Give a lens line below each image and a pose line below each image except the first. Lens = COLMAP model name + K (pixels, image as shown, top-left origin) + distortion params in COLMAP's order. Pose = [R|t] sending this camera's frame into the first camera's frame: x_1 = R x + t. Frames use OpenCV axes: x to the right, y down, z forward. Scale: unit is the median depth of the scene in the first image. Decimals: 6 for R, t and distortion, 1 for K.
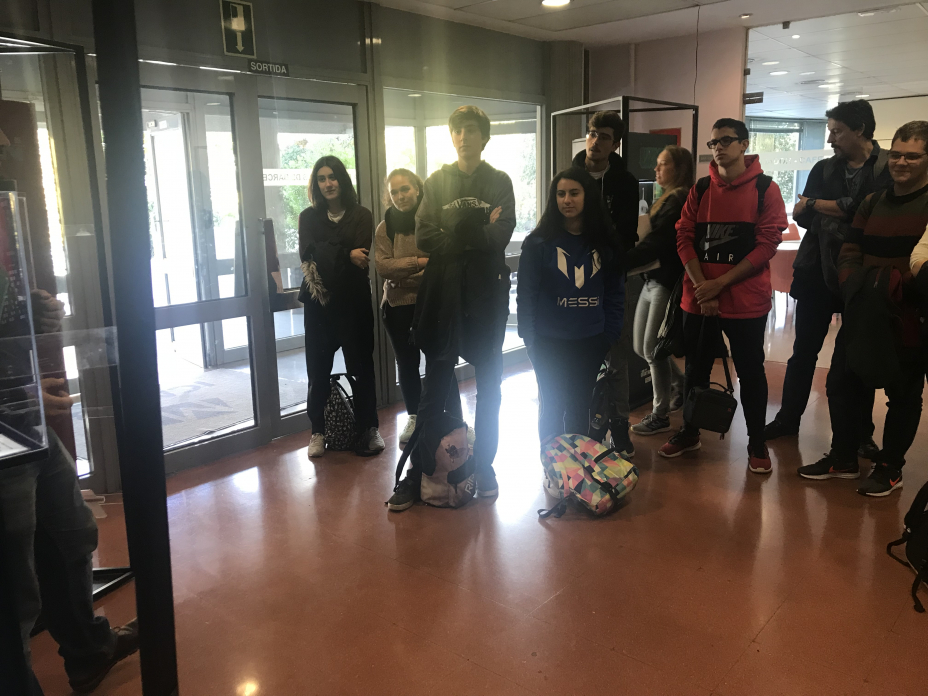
lens RADIAL K [[781.2, 0, 465.8], [0, 781.2, 357.7], [0, 0, 1]] dist [-0.066499, 0.078885]
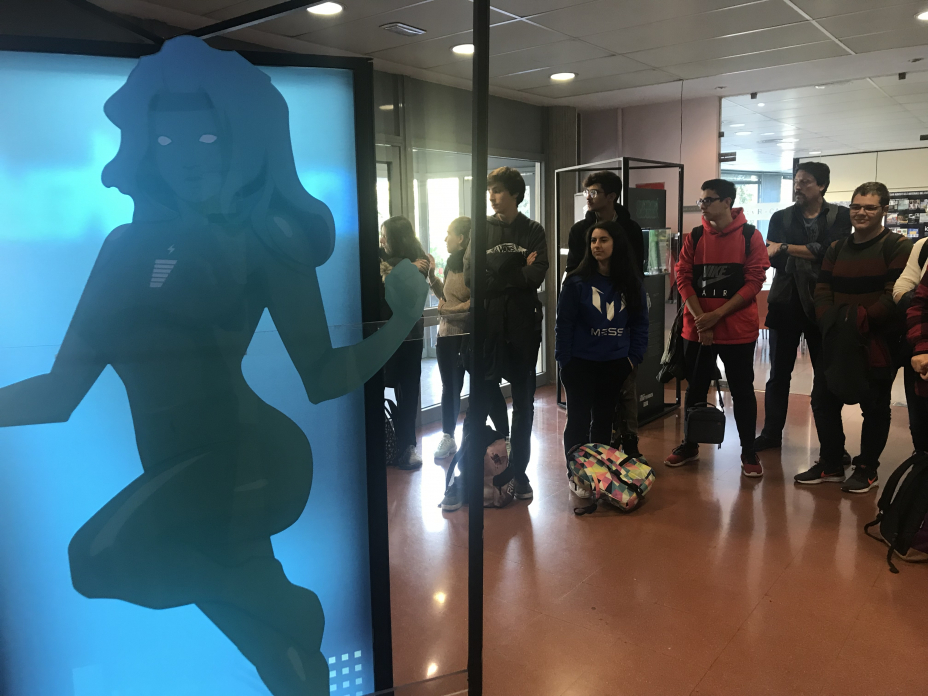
lens RADIAL K [[763.5, 0, 464.0], [0, 763.5, 348.0], [0, 0, 1]] dist [0.005609, 0.003723]
pose [[0.998590, -0.004326, 0.052912, -0.111555], [0.007808, 0.997804, -0.065779, 0.025924], [-0.052511, 0.066100, 0.996430, -0.129445]]
